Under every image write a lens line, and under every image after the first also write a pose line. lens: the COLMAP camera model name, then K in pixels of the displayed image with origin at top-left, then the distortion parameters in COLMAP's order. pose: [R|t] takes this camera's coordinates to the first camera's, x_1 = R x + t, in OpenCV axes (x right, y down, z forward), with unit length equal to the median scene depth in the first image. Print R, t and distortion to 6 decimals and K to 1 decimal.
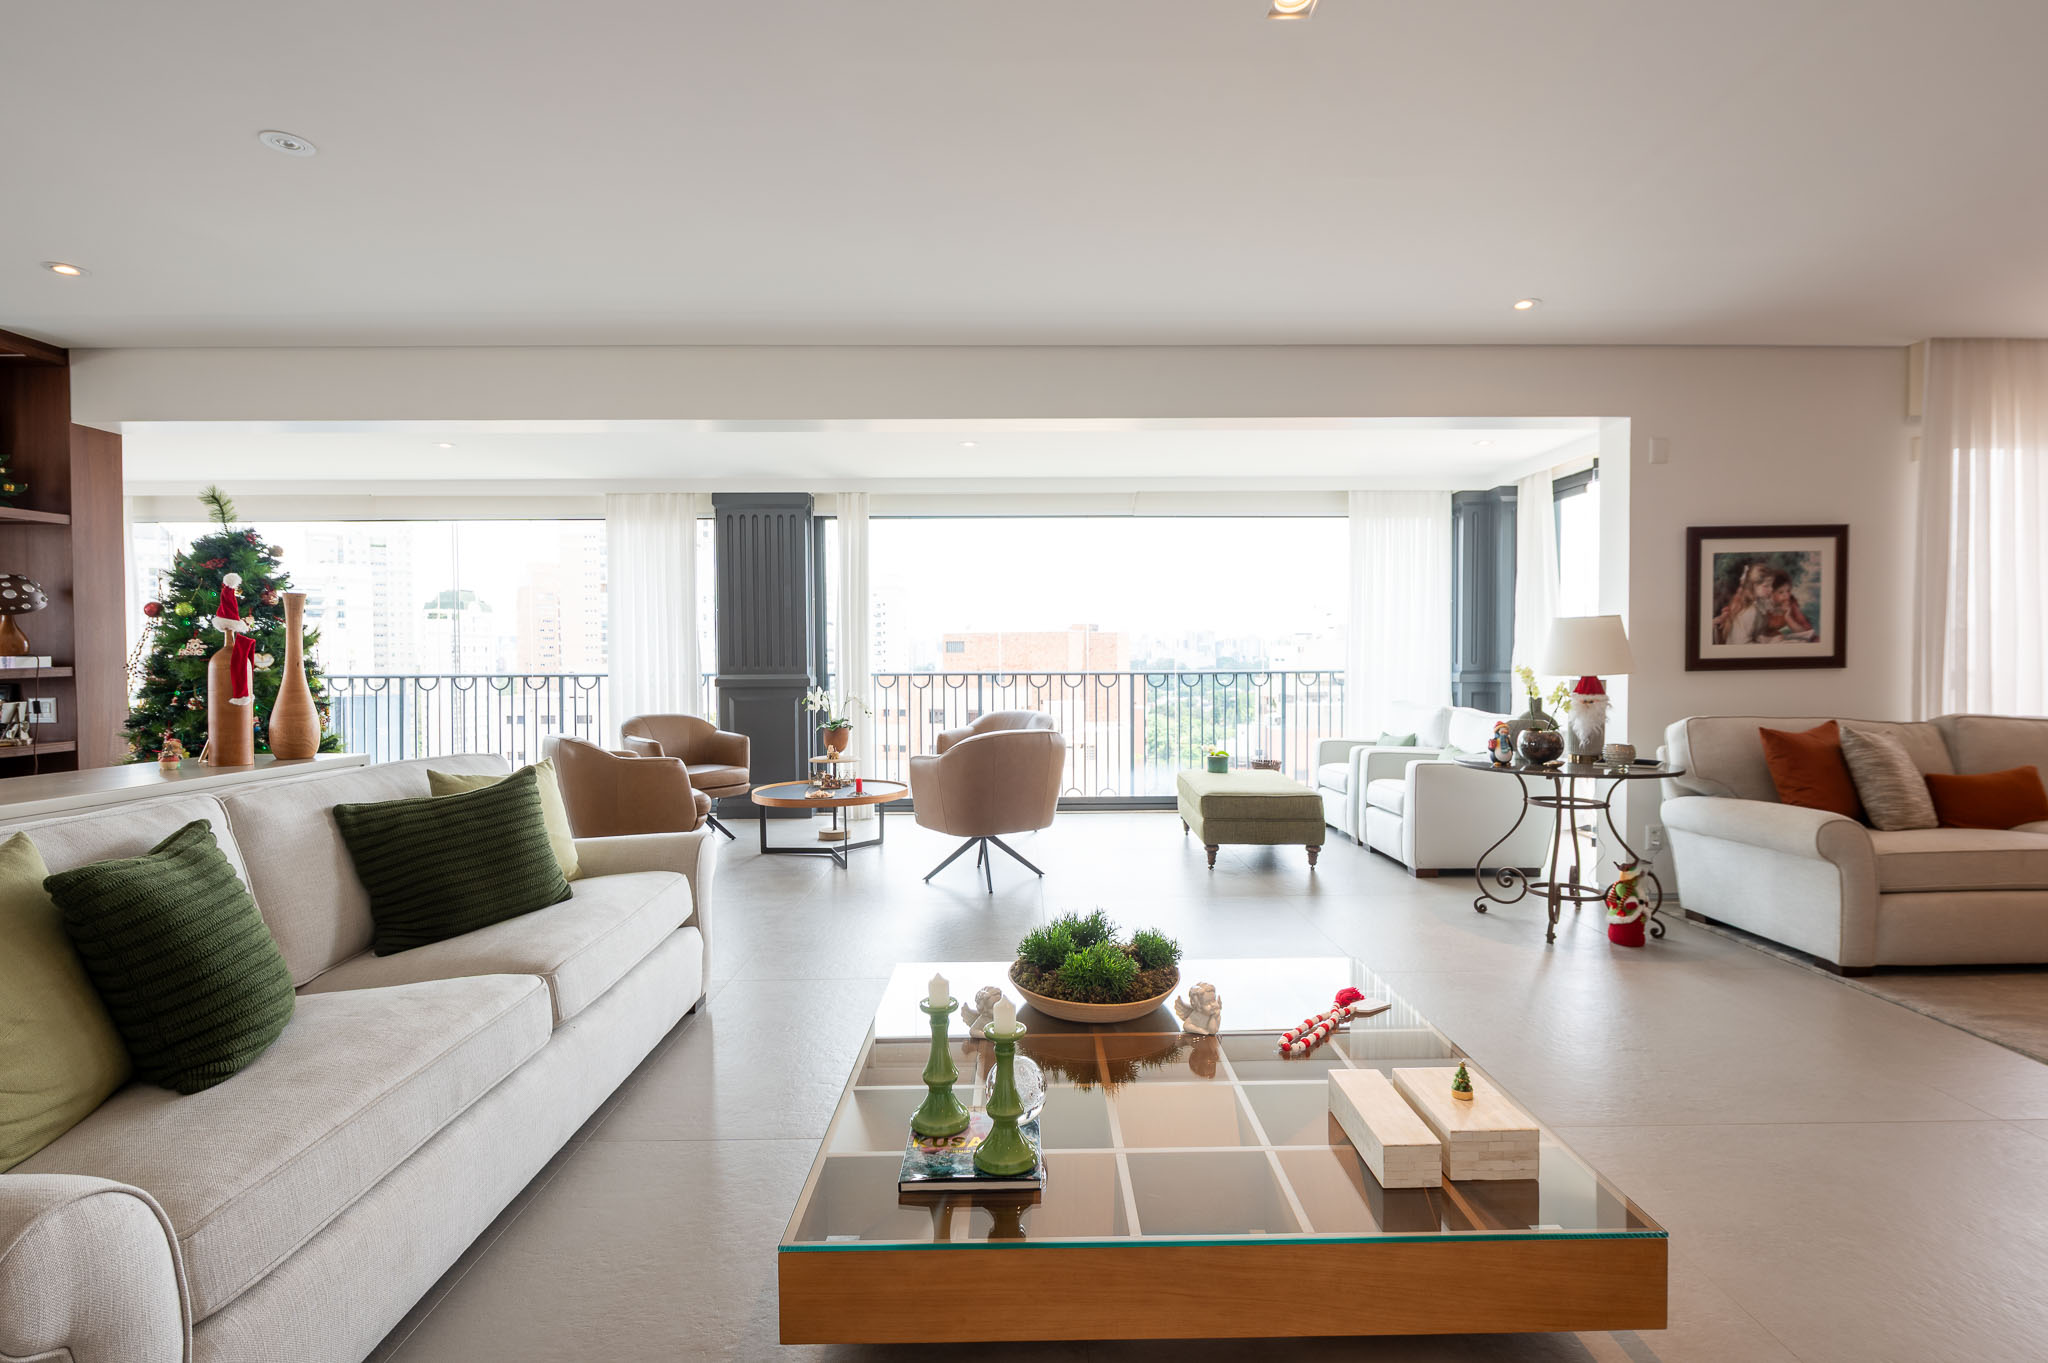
lens RADIAL K [[966.6, 0, 1040.6], [0, 966.6, 680.2], [0, 0, 1]] dist [-0.001508, -0.000808]
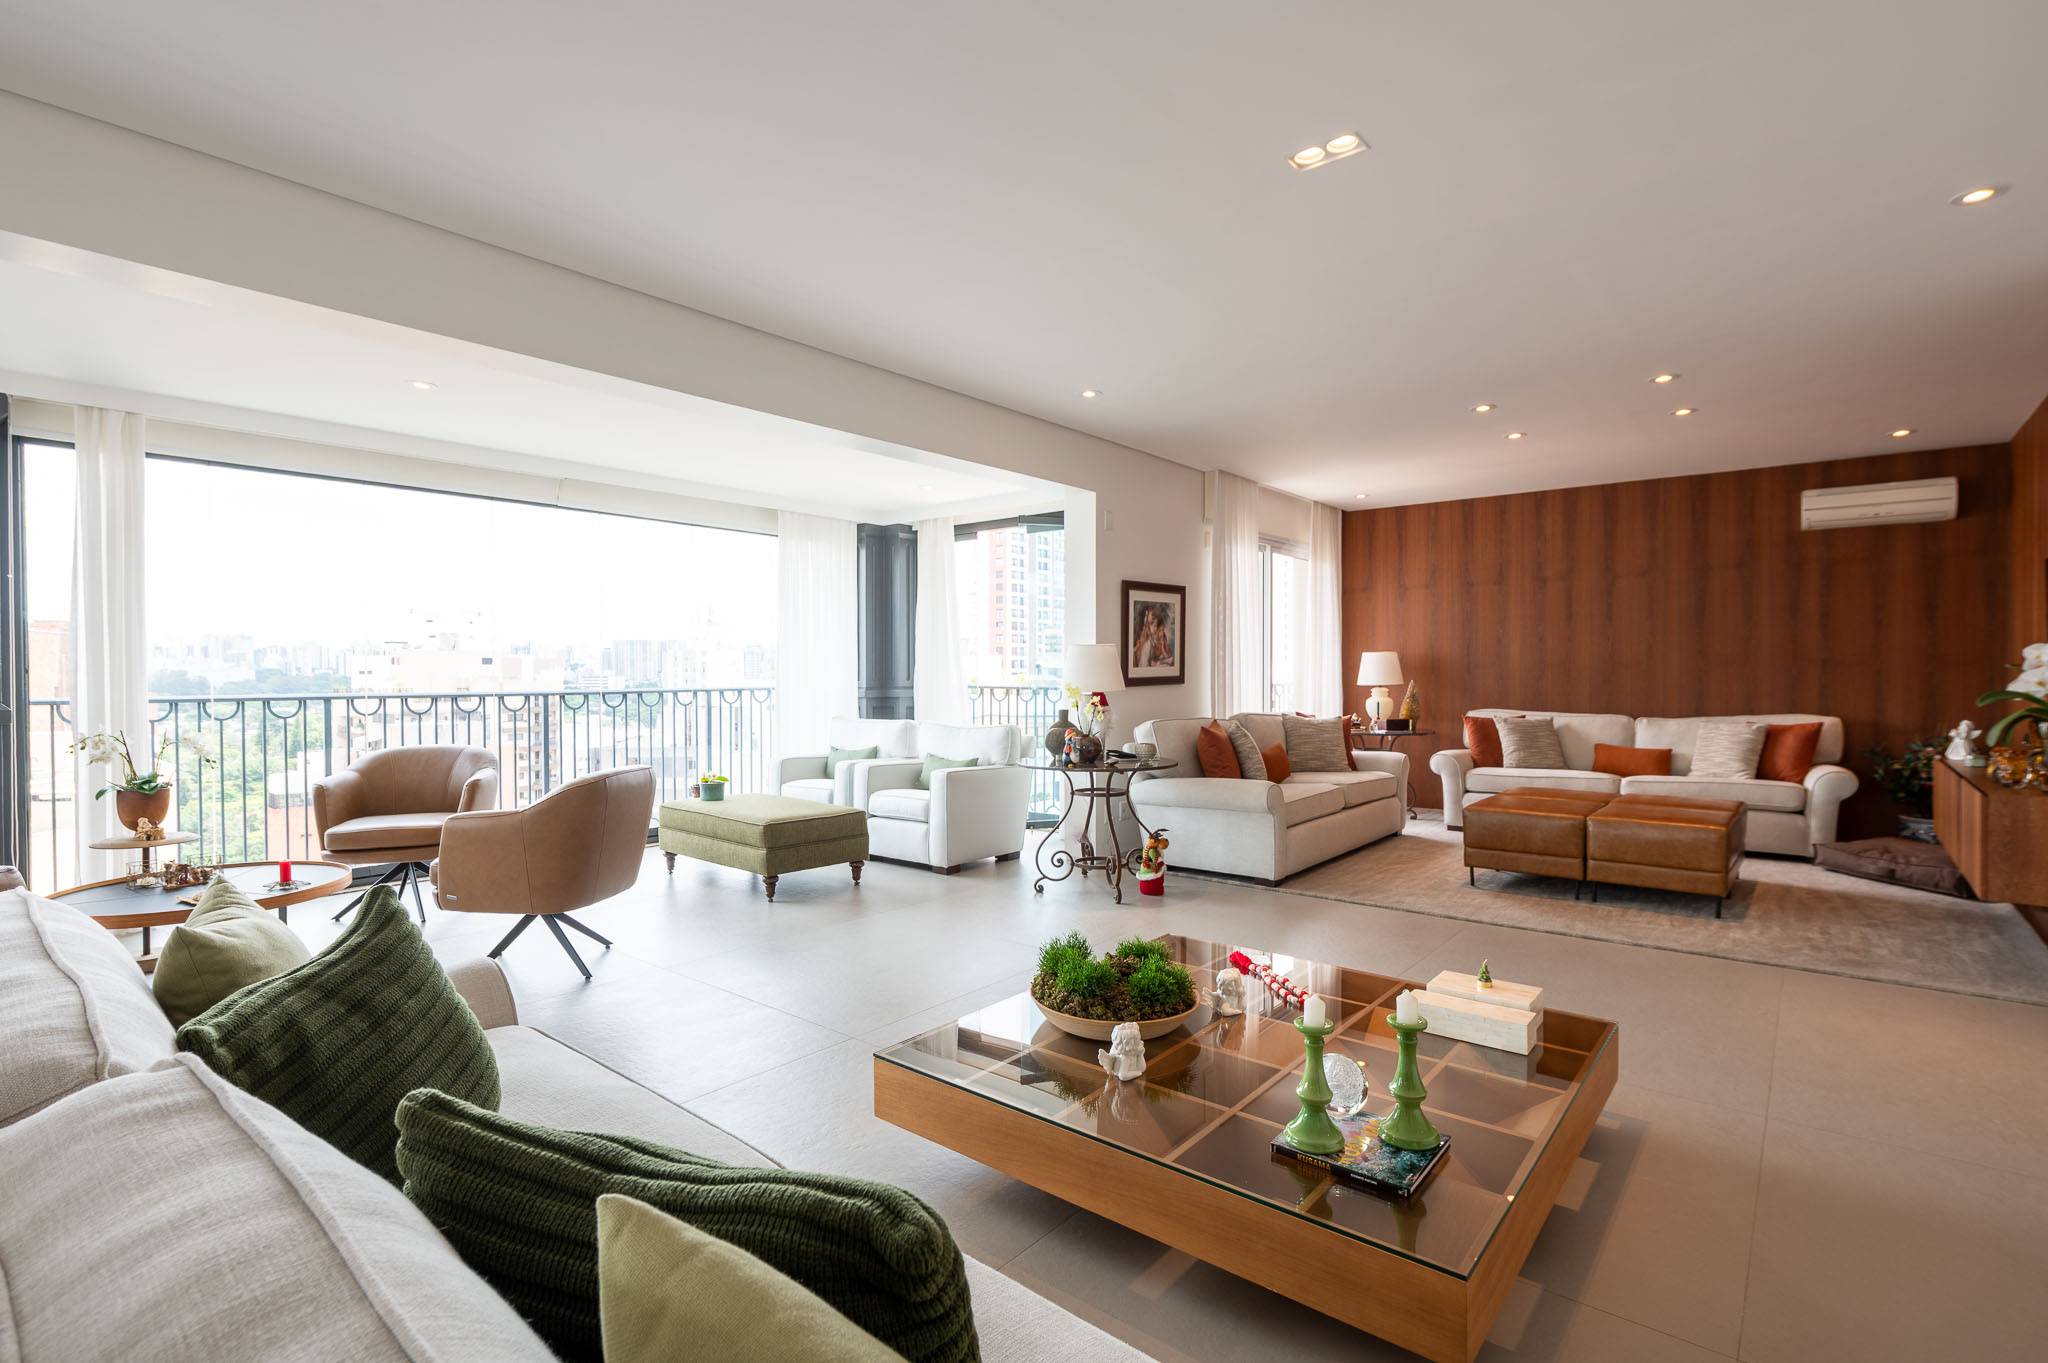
lens RADIAL K [[966.6, 0, 1040.6], [0, 966.6, 680.2], [0, 0, 1]] dist [-0.001508, -0.000808]
pose [[0.644419, -0.003714, 0.764664, -0.428648], [0.014058, 0.999877, -0.006991, -0.011070], [-0.764544, 0.015255, 0.644391, 0.222093]]
